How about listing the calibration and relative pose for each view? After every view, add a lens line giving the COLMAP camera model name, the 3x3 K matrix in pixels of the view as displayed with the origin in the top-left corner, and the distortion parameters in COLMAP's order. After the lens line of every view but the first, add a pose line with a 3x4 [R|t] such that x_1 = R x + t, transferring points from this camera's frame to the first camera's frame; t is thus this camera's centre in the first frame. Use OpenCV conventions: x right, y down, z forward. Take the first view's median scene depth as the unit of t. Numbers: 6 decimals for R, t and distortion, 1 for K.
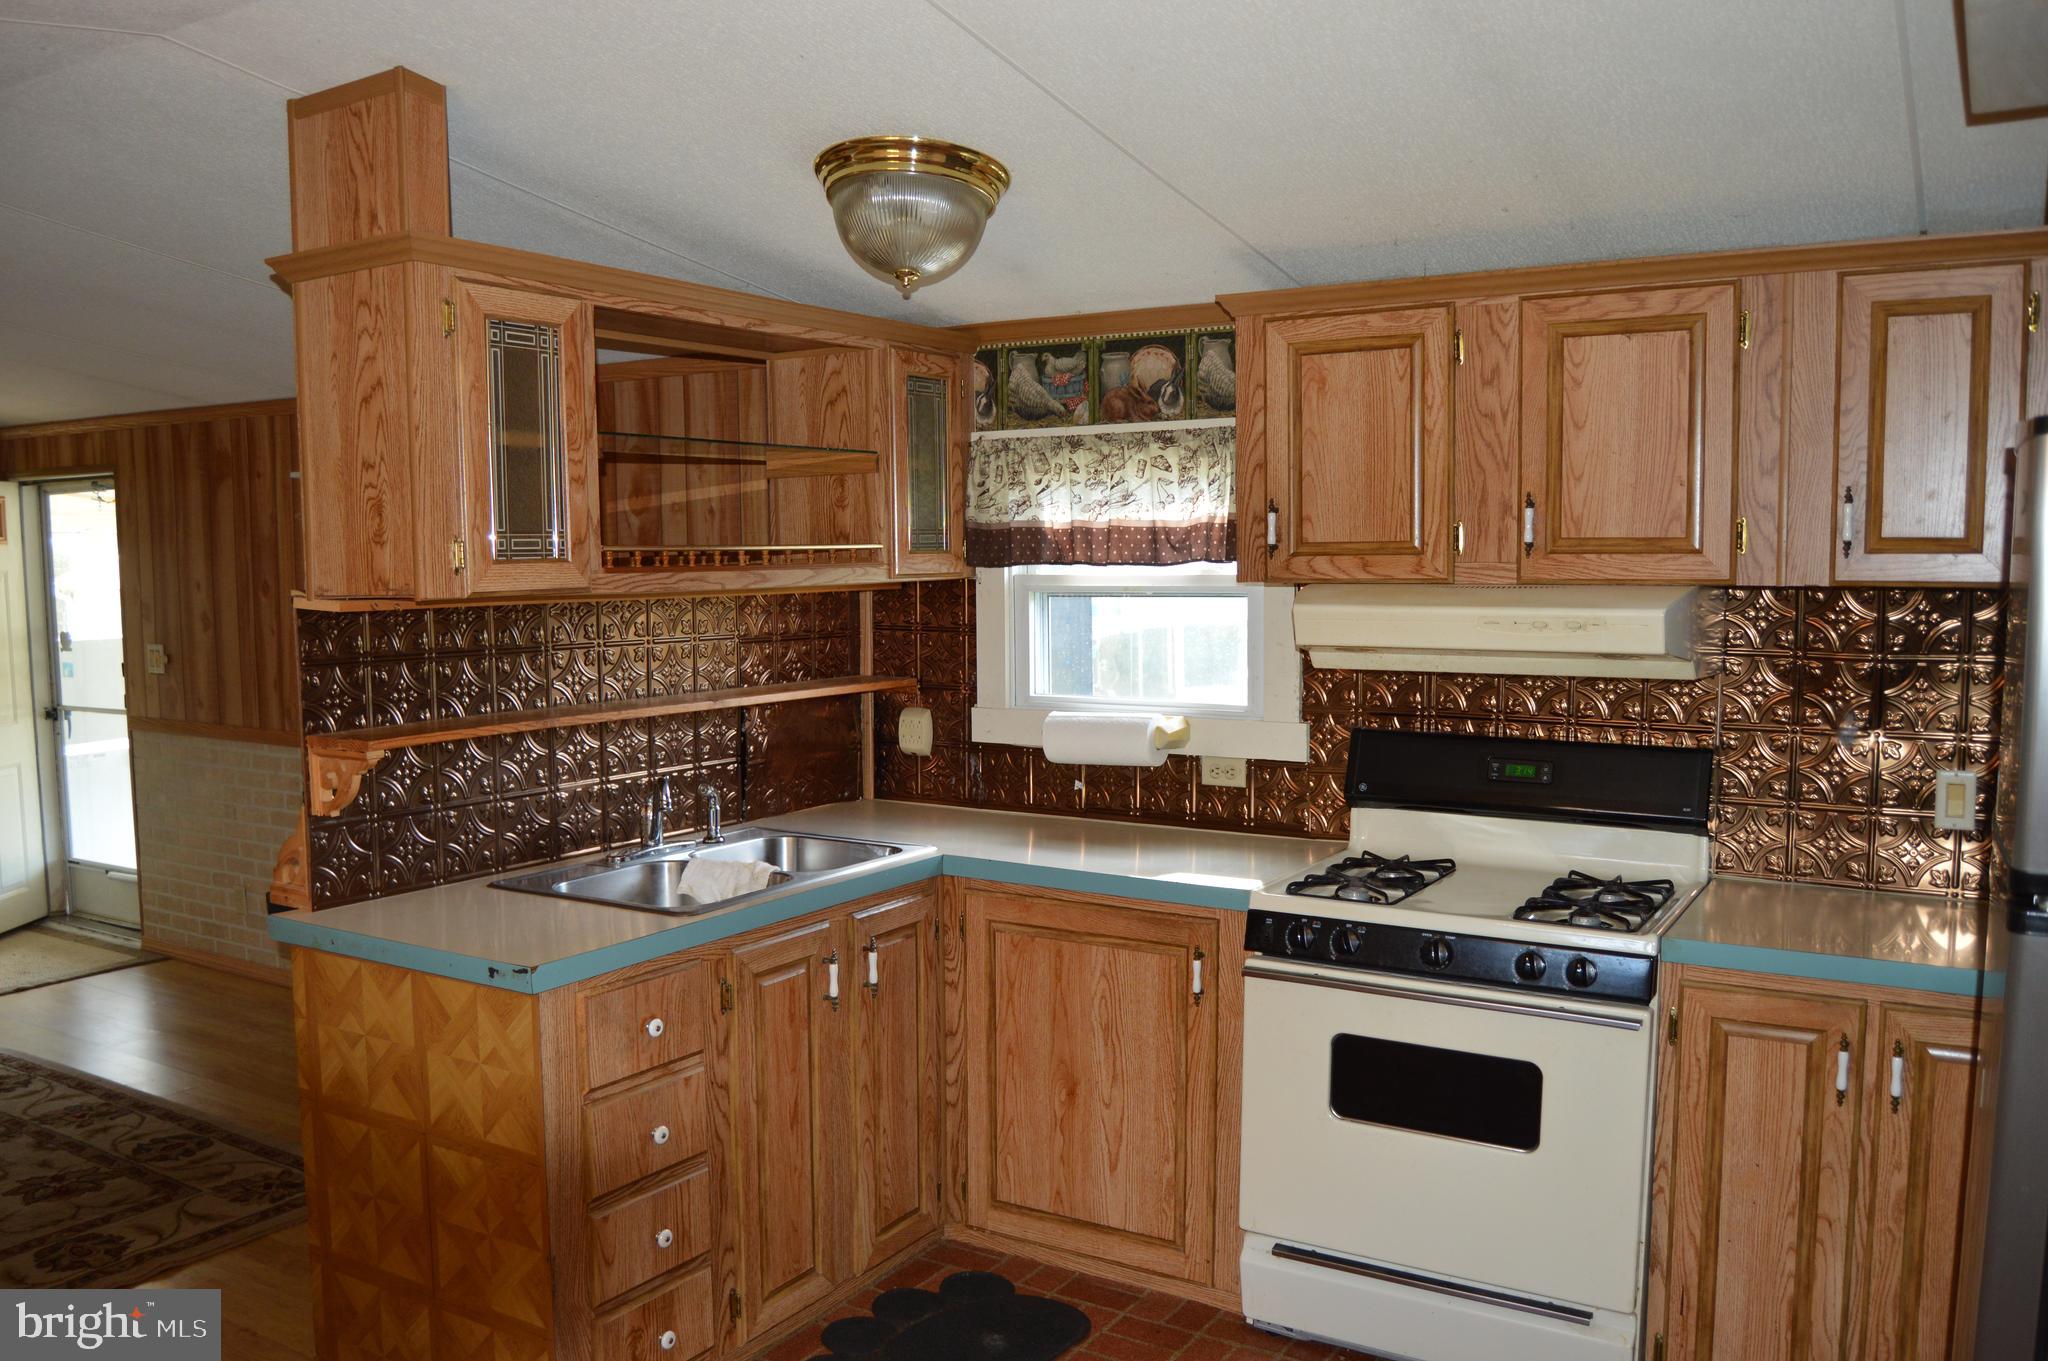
lens RADIAL K [[1635.5, 0, 1001.9], [0, 1635.5, 701.6], [0, 0, 1]] dist [-0.088340, 0.021630]
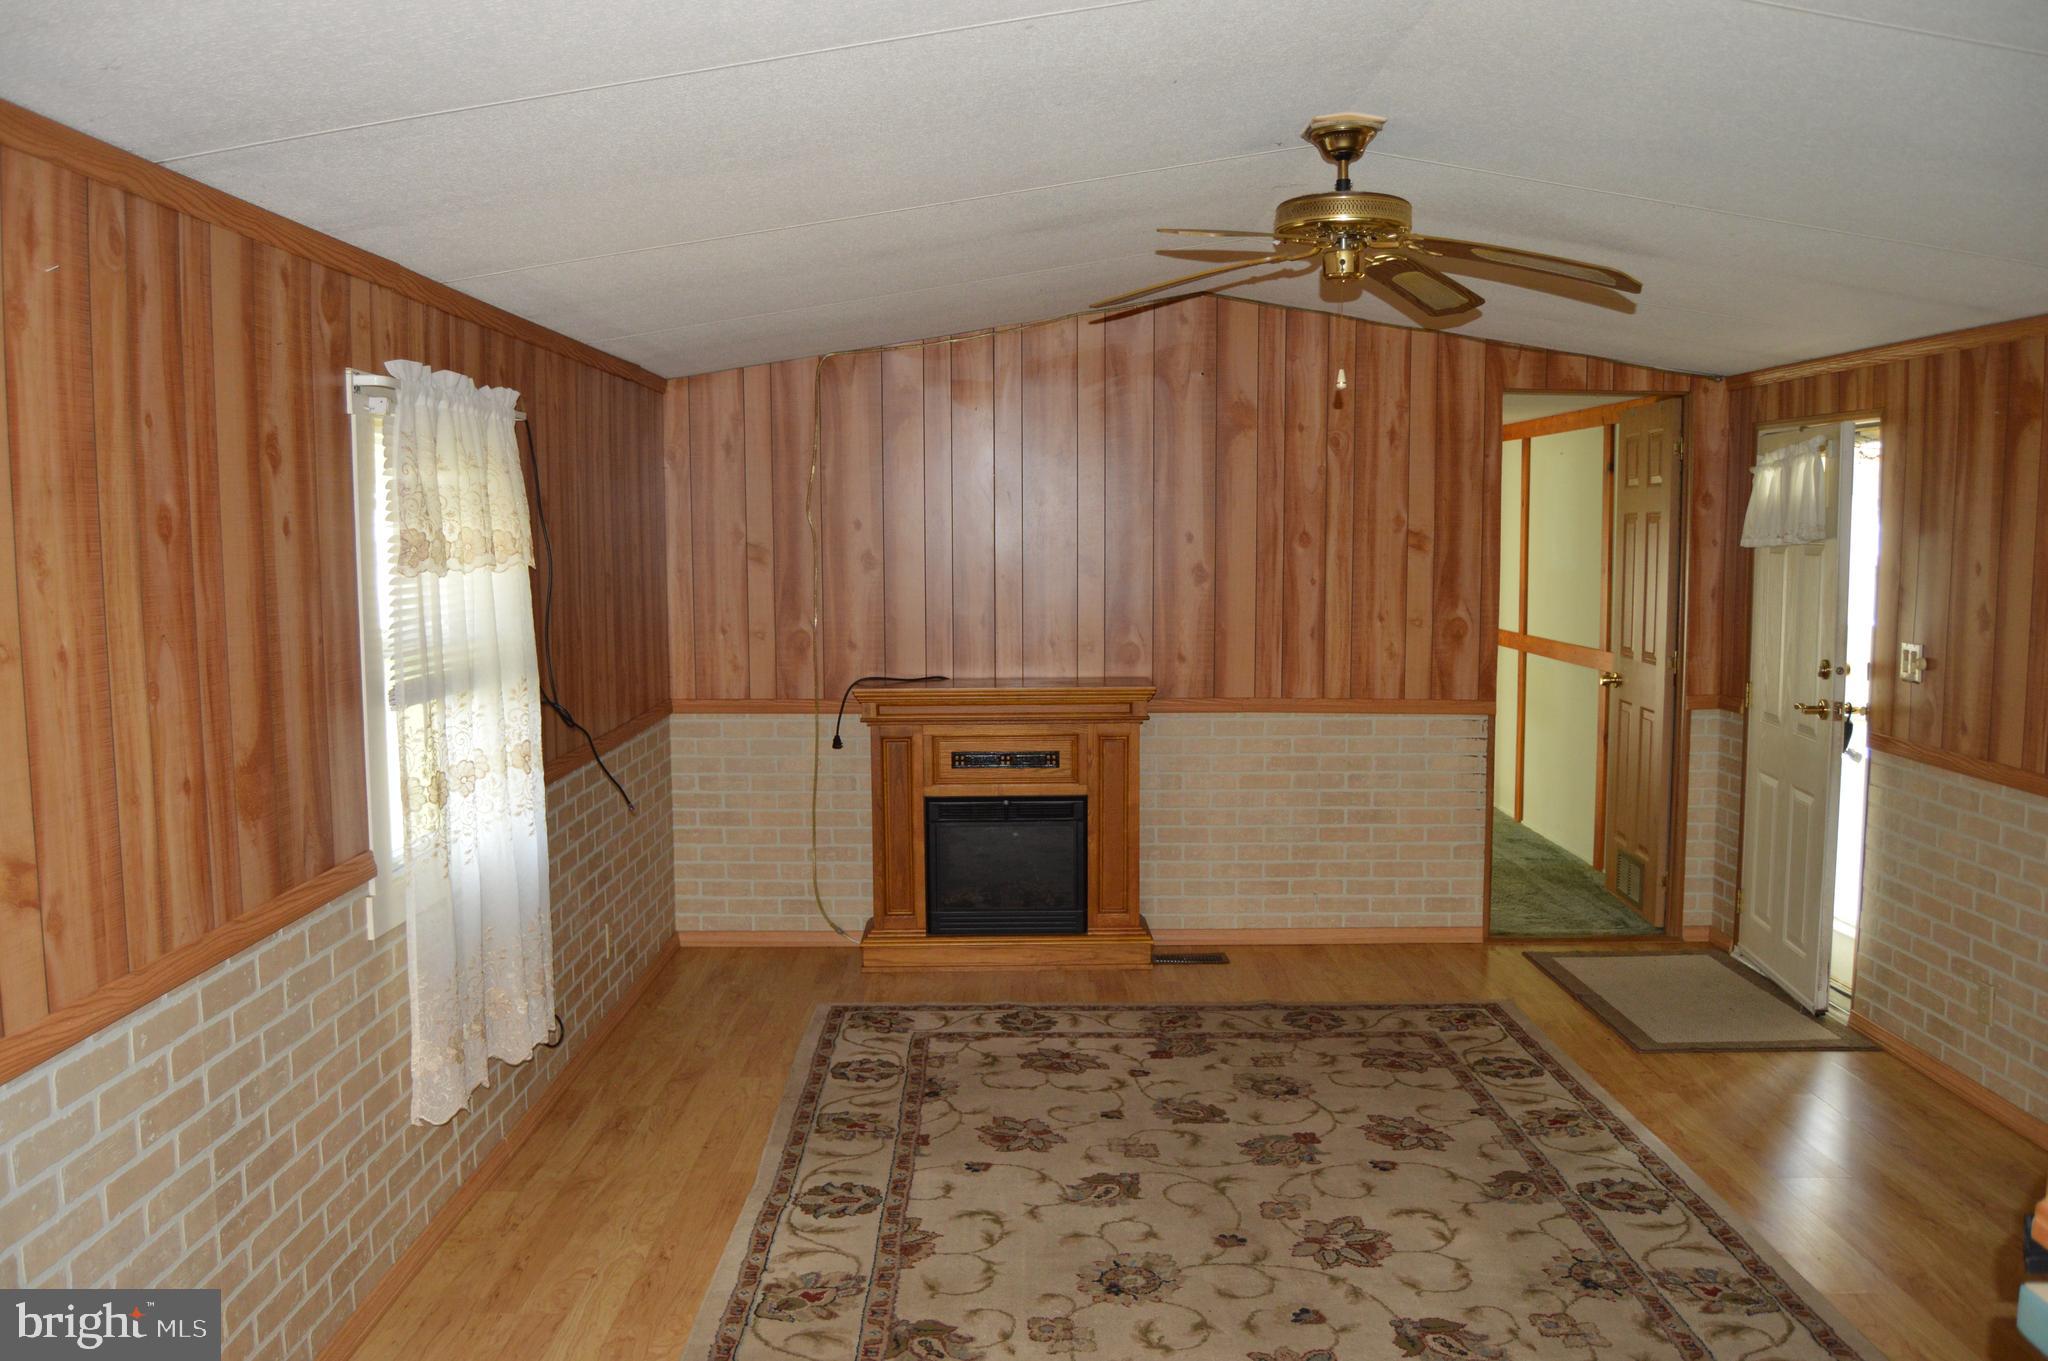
lens RADIAL K [[1635.5, 0, 1001.9], [0, 1635.5, 701.6], [0, 0, 1]] dist [-0.088340, 0.021630]
pose [[0.525708, 0.098994, -0.844886, -0.203572], [-0.080880, 0.994523, 0.066202, -0.041528], [0.846812, 0.033531, 0.530835, 0.410606]]
